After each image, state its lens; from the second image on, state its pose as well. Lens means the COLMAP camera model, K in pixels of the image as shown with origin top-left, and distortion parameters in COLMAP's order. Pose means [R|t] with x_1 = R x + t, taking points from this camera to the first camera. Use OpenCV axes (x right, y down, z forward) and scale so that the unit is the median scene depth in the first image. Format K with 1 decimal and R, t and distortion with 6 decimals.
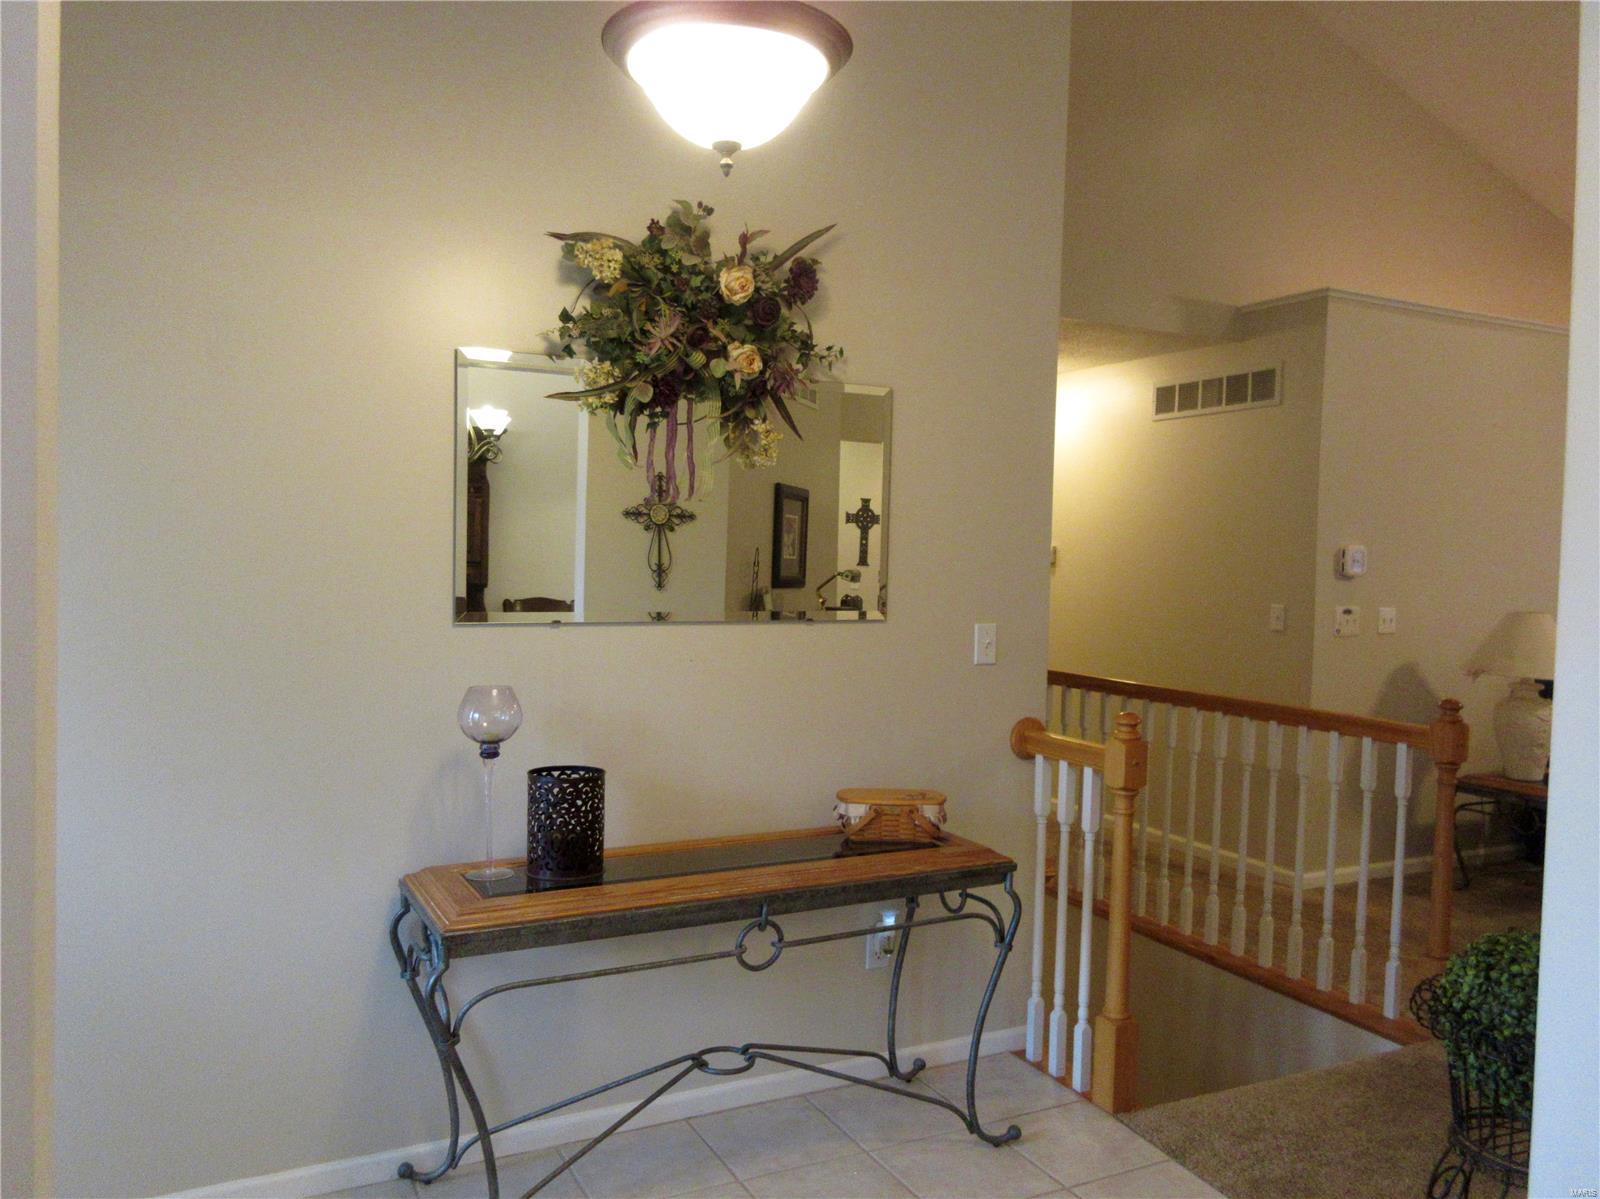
lens RADIAL K [[1210.7, 0, 796.4], [0, 1210.7, 592.3], [0, 0, 1]] dist [0.017108, -0.005663]
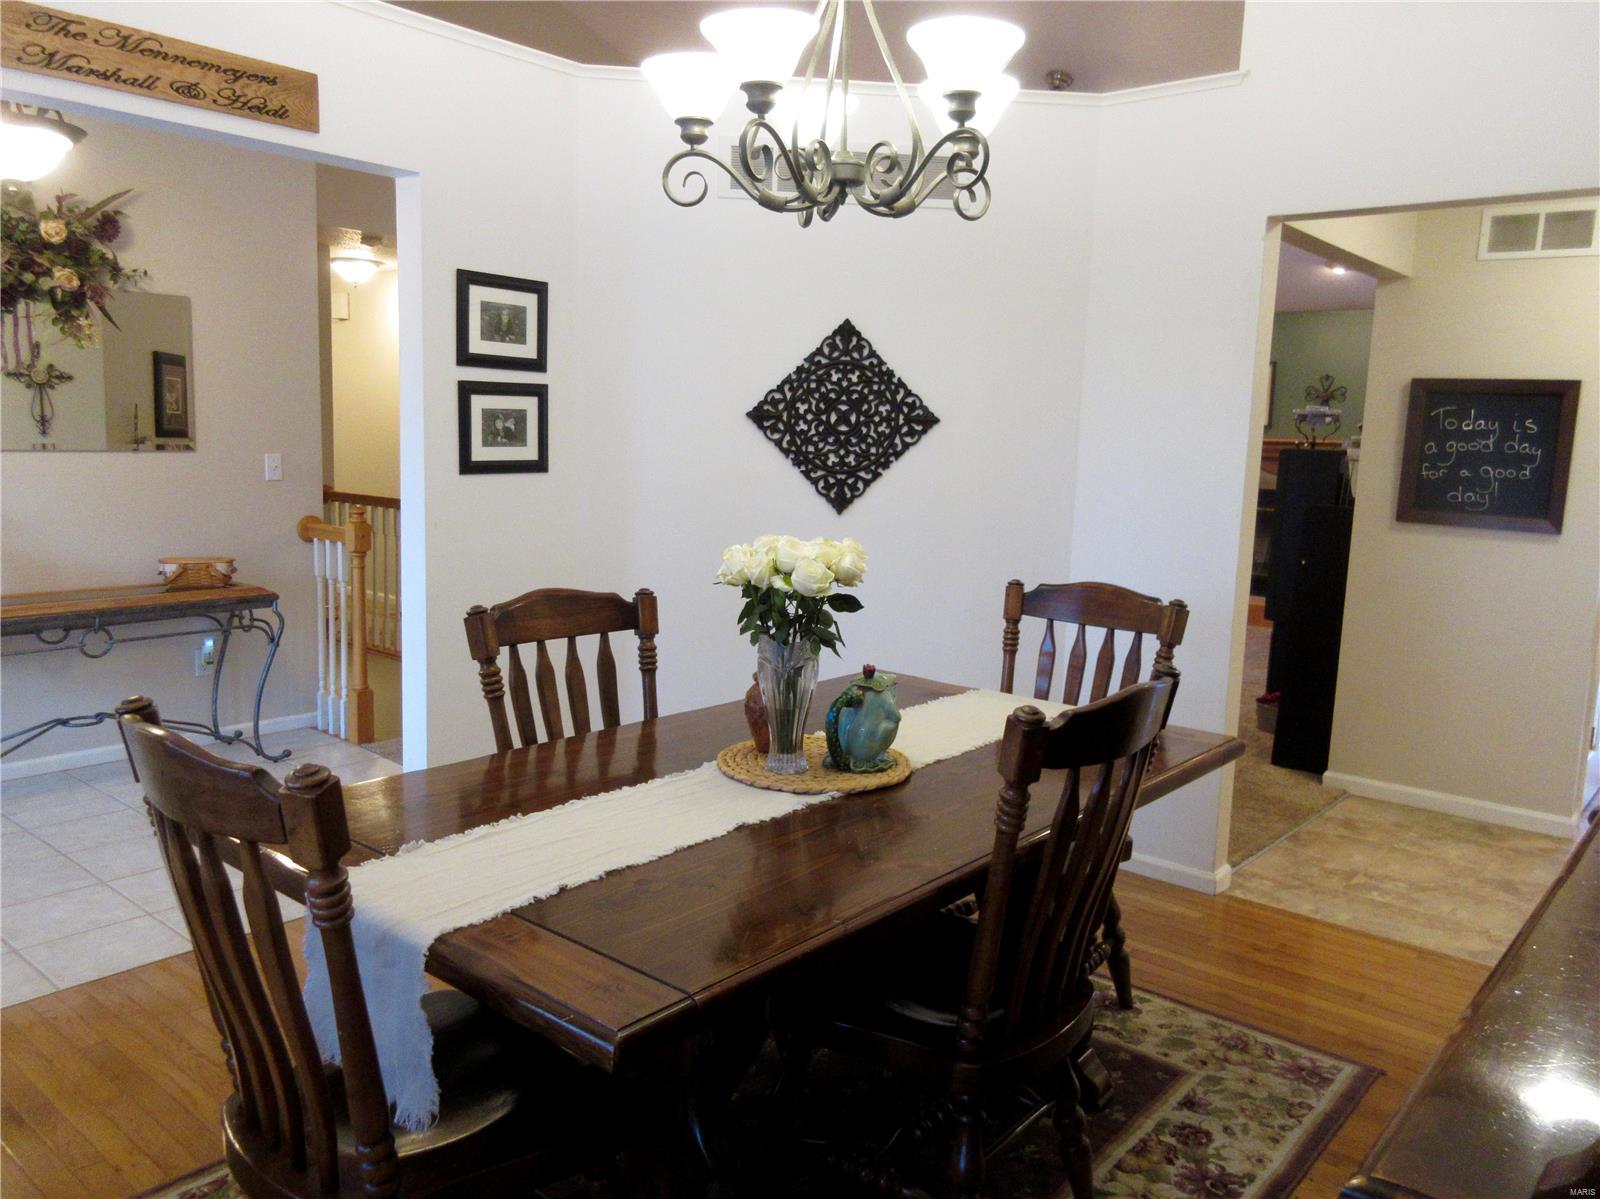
lens RADIAL K [[1210.7, 0, 796.4], [0, 1210.7, 592.3], [0, 0, 1]] dist [0.017108, -0.005663]
pose [[0.923475, -0.047080, 0.380760, 0.201086], [0.004560, 0.993719, 0.111812, 0.035792], [-0.383632, -0.101520, 0.917889, -0.801526]]
